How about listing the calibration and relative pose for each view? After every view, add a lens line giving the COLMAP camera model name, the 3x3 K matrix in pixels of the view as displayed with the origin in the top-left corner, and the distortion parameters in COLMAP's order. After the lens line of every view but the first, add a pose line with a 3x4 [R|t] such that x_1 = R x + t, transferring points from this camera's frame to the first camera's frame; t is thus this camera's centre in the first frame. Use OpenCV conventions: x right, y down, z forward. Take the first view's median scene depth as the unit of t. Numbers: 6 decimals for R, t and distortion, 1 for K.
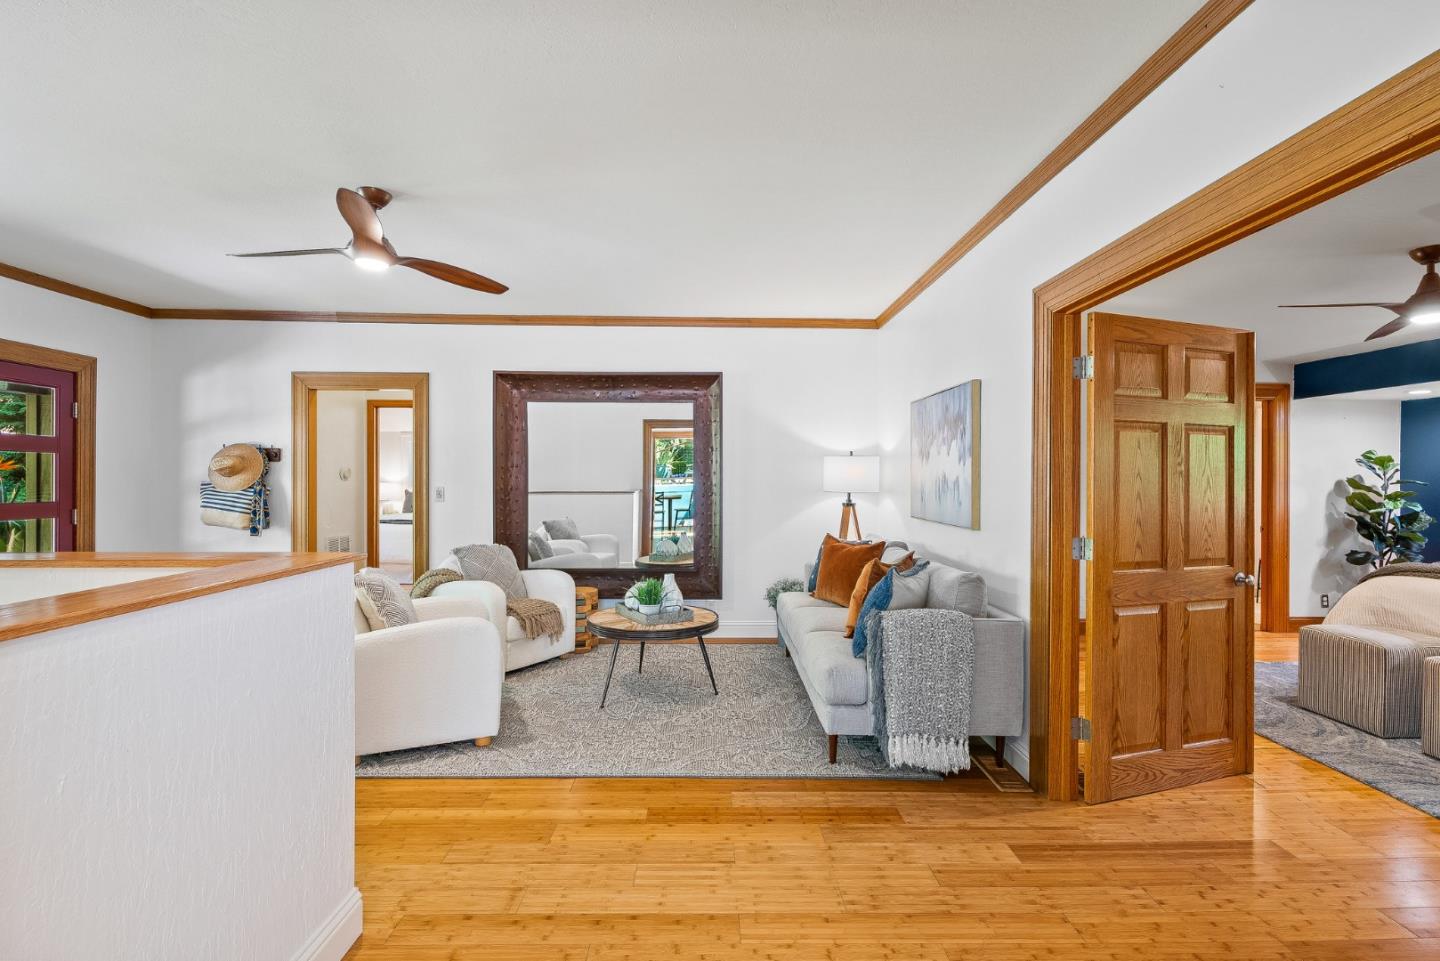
lens RADIAL K [[660.7, 0, 722.9], [0, 660.7, 477.4], [0, 0, 1]] dist [-0.010453, 0.004252]
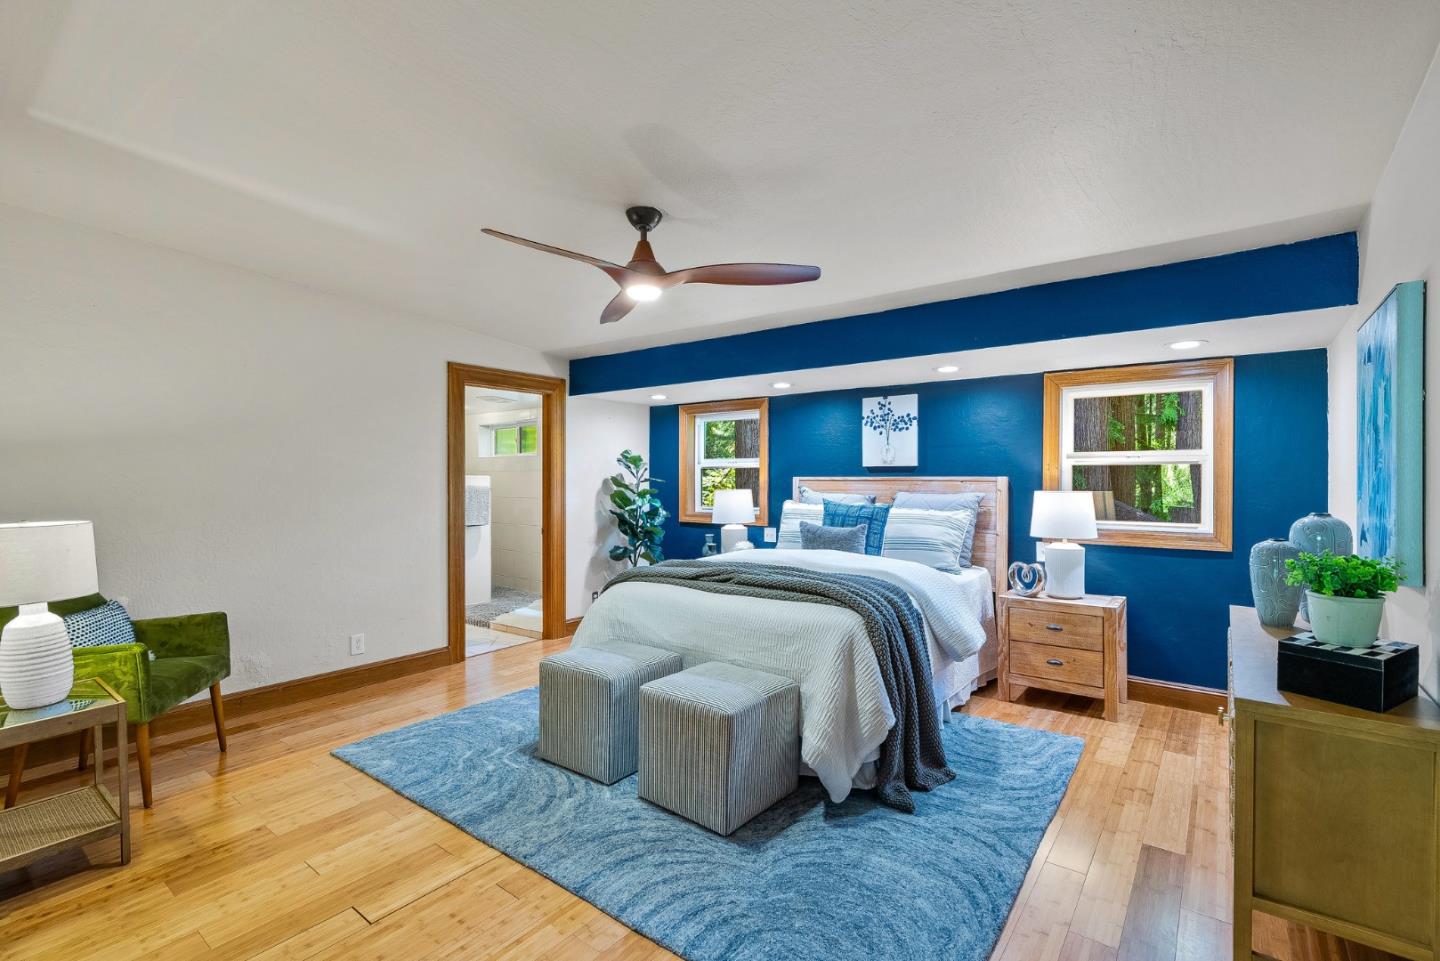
lens RADIAL K [[660.7, 0, 722.3], [0, 660.7, 477.8], [0, 0, 1]] dist [-0.010453, 0.004252]
pose [[0.638611, -0.005327, 0.769512, 0.267985], [0.001209, 0.999982, 0.005920, -0.003013], [-0.769529, -0.002851, 0.638605, 0.206452]]
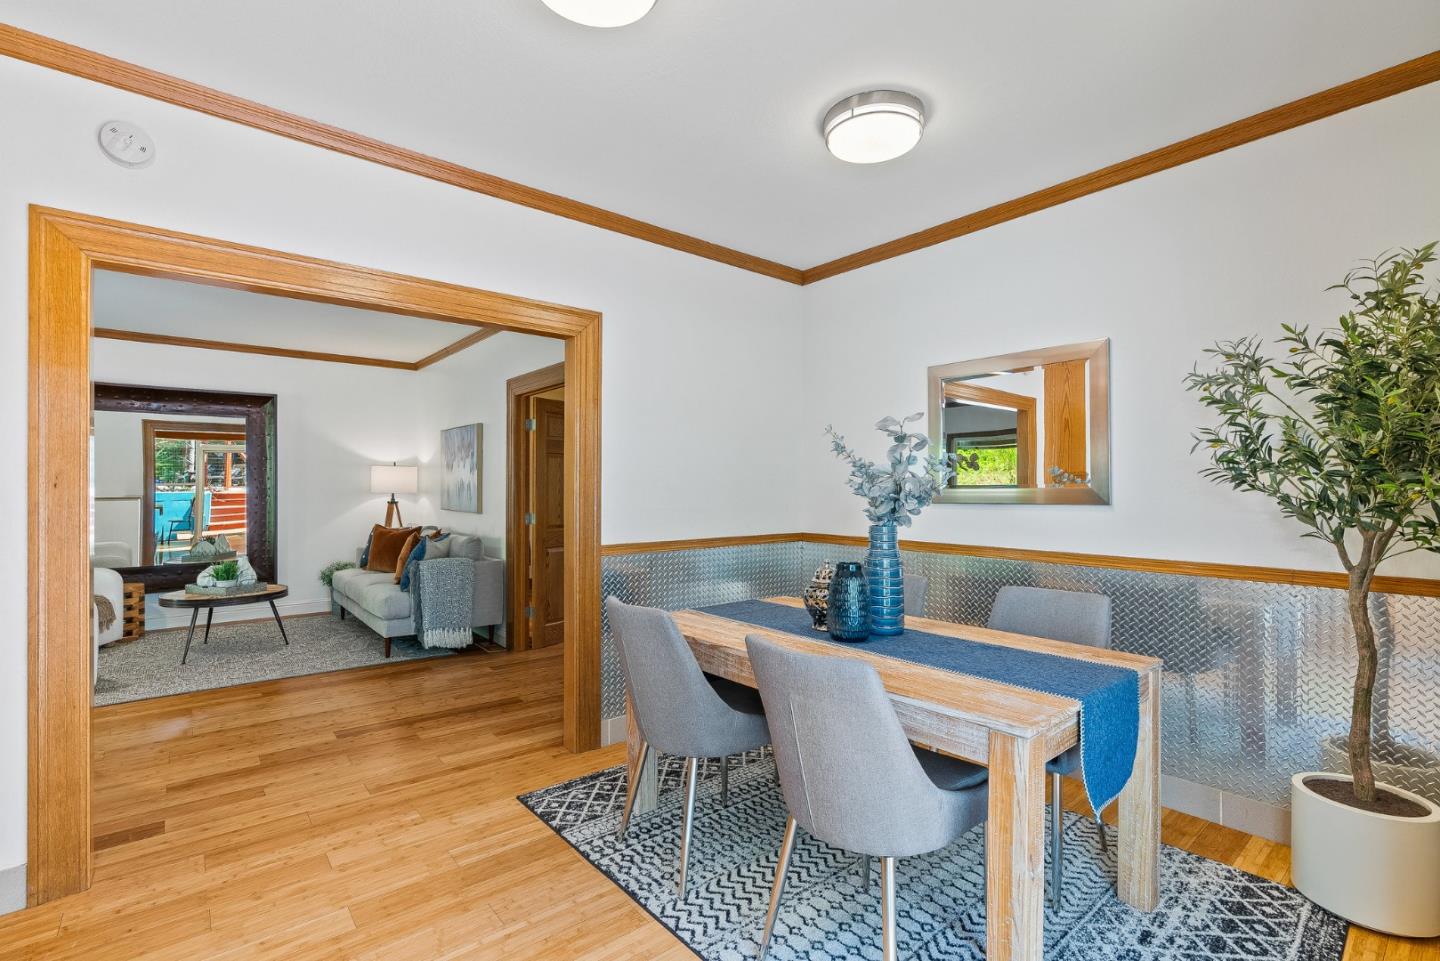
lens RADIAL K [[660.7, 0, 724.2], [0, 660.7, 483.7], [0, 0, 1]] dist [-0.010453, 0.004252]
pose [[0.783154, -0.000348, 0.621827, -0.192913], [0.000662, 1.000000, -0.000273, 0.006475], [-0.621827, 0.000626, 0.783154, -0.785607]]
